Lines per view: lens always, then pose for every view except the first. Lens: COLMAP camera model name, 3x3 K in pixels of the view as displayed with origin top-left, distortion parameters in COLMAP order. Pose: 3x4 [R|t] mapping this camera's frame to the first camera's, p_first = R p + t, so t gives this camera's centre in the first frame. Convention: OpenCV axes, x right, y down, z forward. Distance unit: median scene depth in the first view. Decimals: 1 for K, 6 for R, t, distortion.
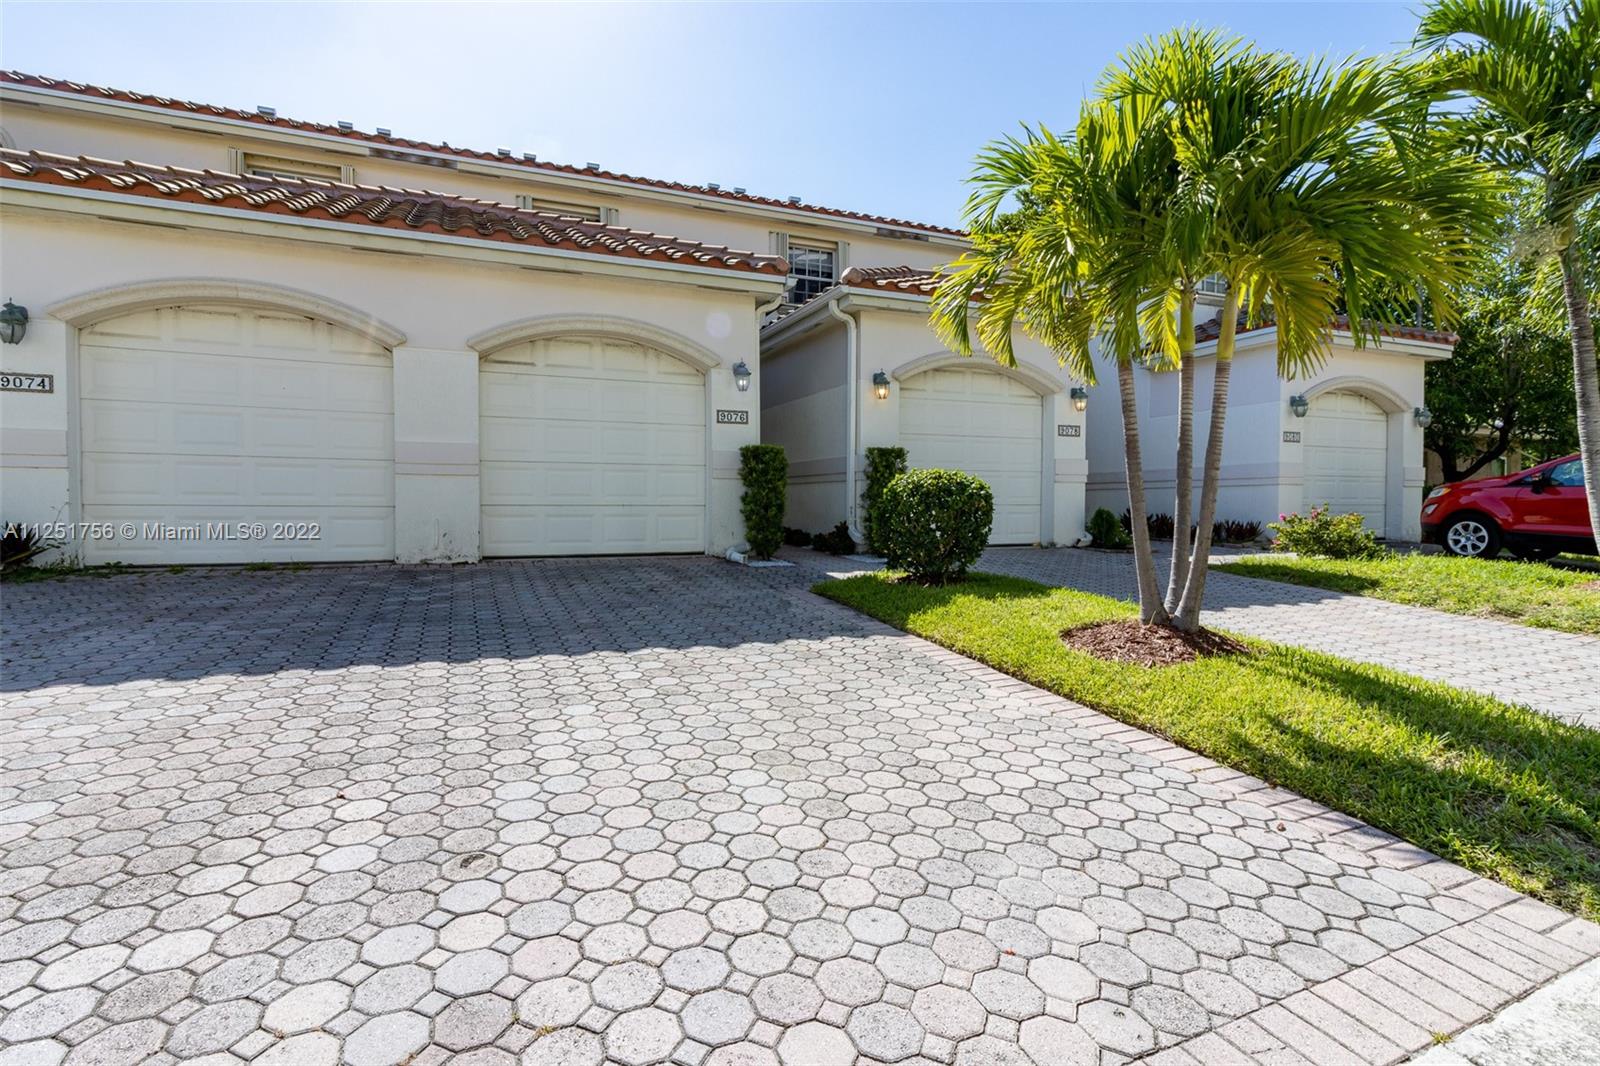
lens RADIAL K [[788.6, 0, 805.2], [0, 788.6, 536.4], [0, 0, 1]] dist [0.009020, -0.002106]
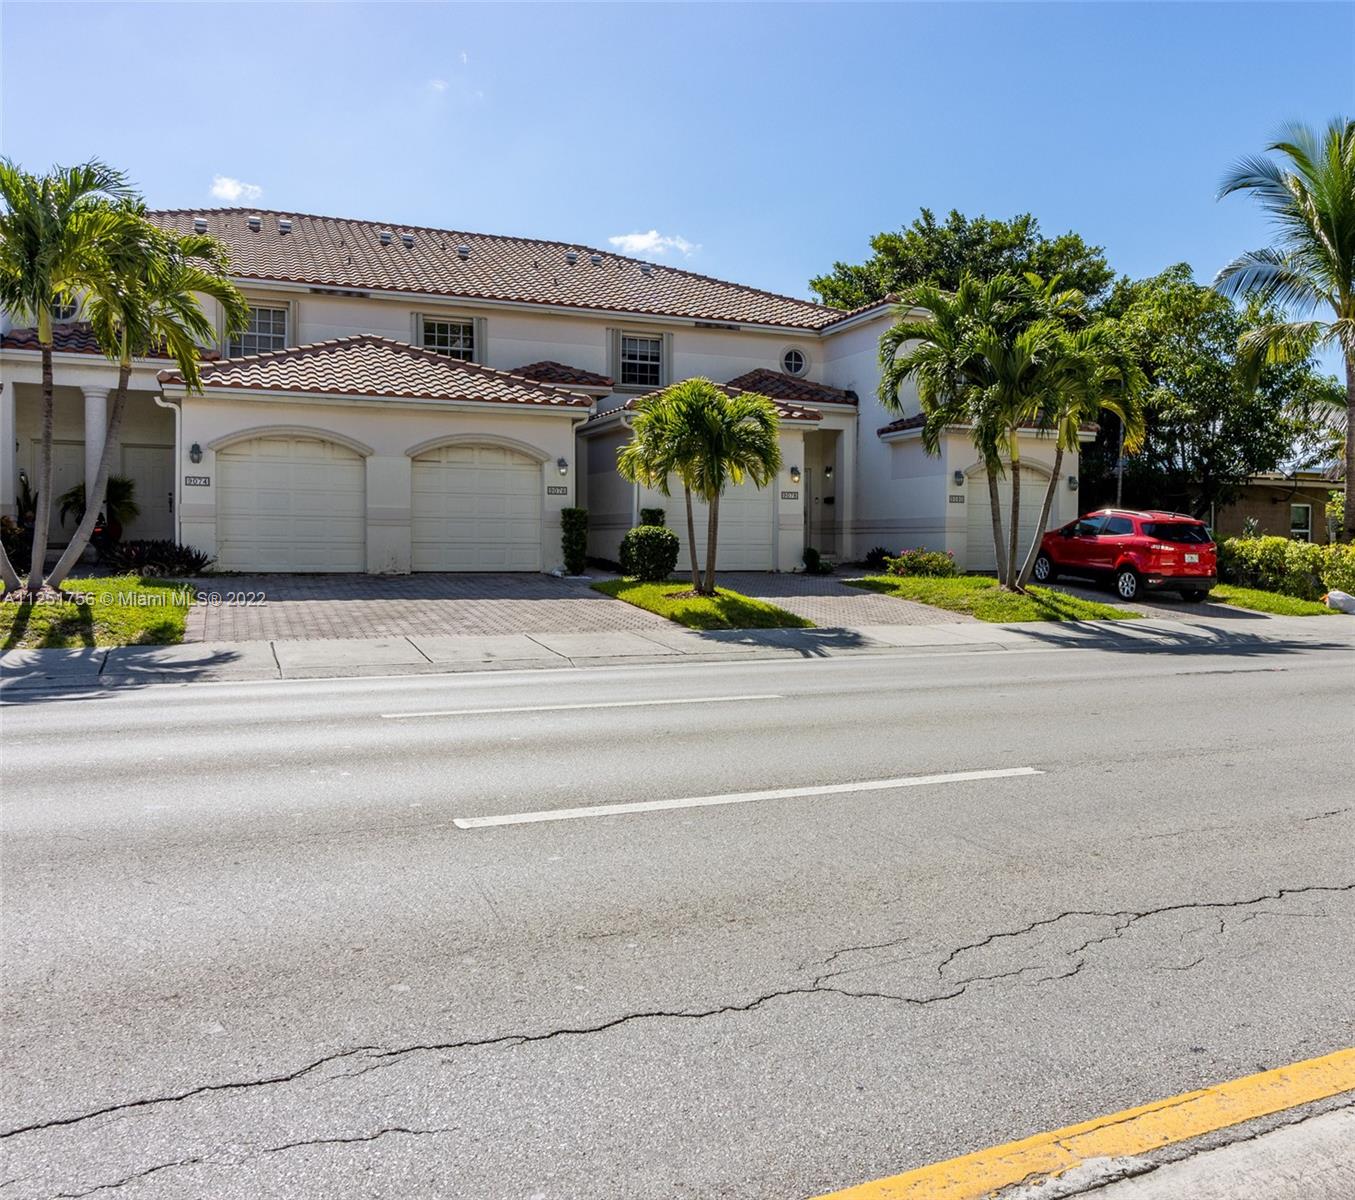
lens RADIAL K [[1190.2, 0, 791.9], [0, 1190.2, 589.6], [0, 0, 1]] dist [0.011777, -0.017022]
pose [[0.999496, 0.006241, 0.031122, 0.369275], [-0.006212, 0.999980, -0.001032, 0.065132], [-0.031128, 0.000838, 0.999515, -1.732889]]
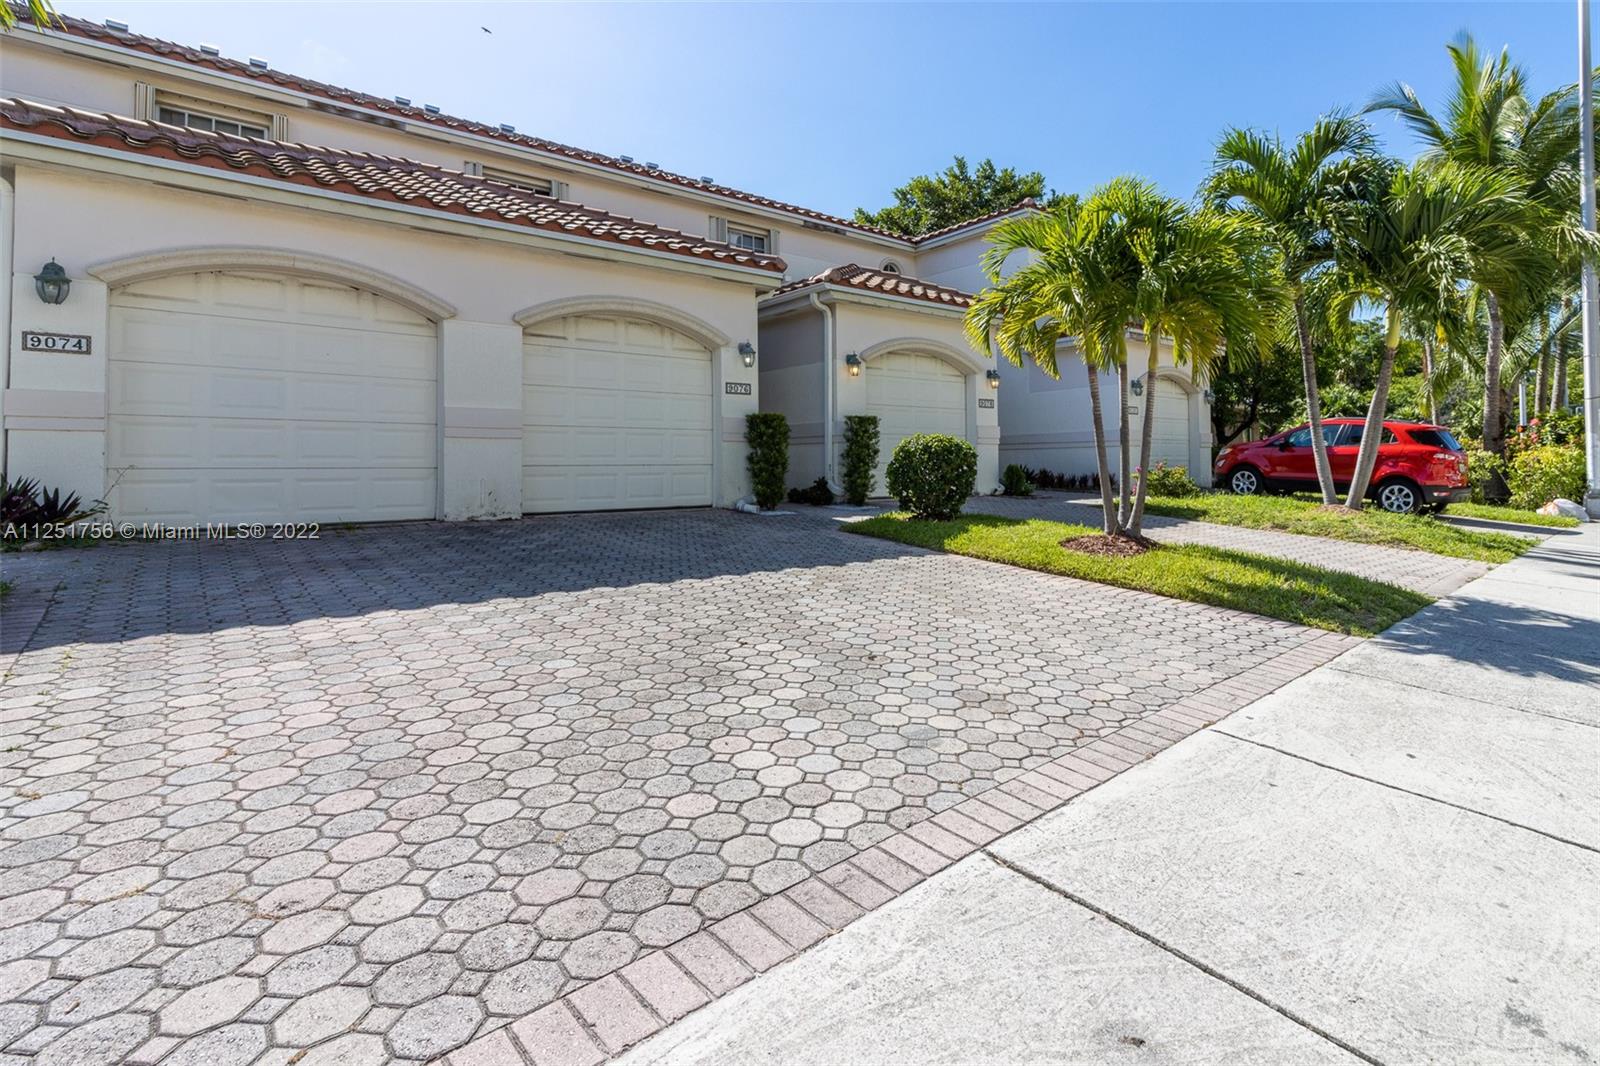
lens RADIAL K [[788.6, 0, 916.1], [0, 788.6, 460.2], [0, 0, 1]] dist [0.009020, -0.002106]
pose [[0.944389, -0.007665, 0.328741, -0.257860], [0.023446, 0.998753, -0.044066, 0.013536], [-0.327994, 0.049324, 0.943391, -0.206171]]
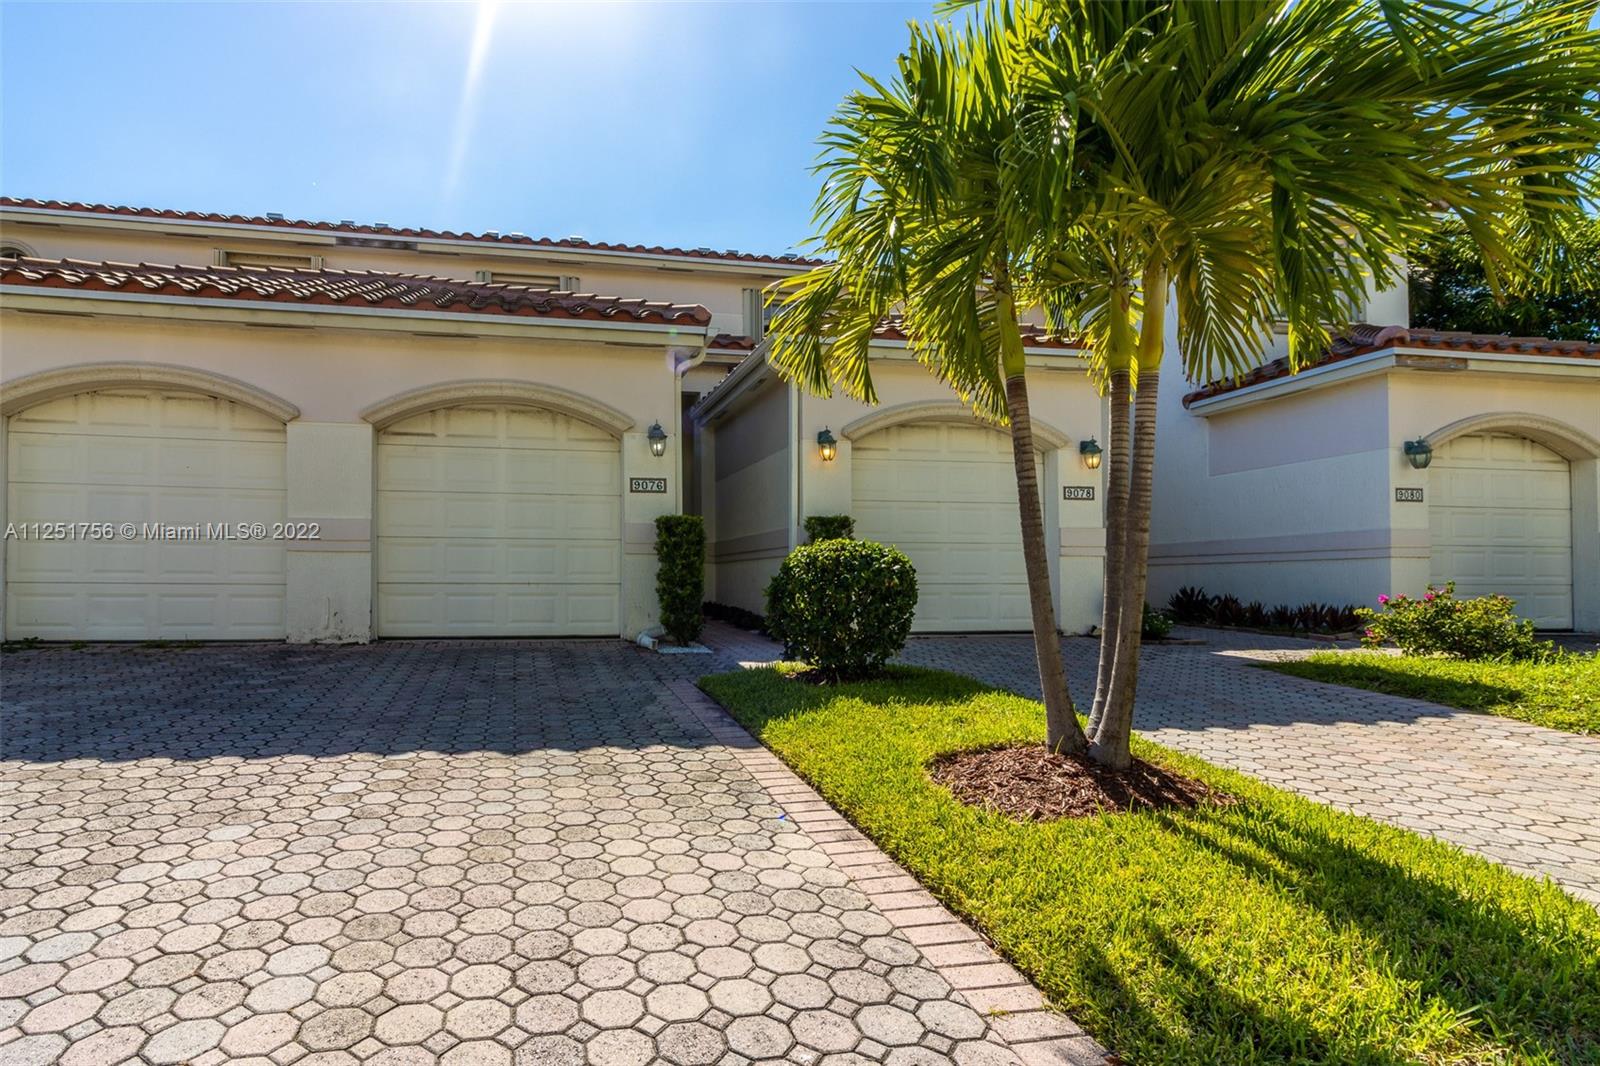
lens RADIAL K [[788.6, 0, 713.0], [0, 788.6, 577.6], [0, 0, 1]] dist [0.009020, -0.002106]
pose [[0.973247, -0.000596, -0.229760, 0.209903], [-0.010519, 0.998833, -0.047148, -0.005403], [0.229520, 0.048303, 0.972105, 0.167563]]
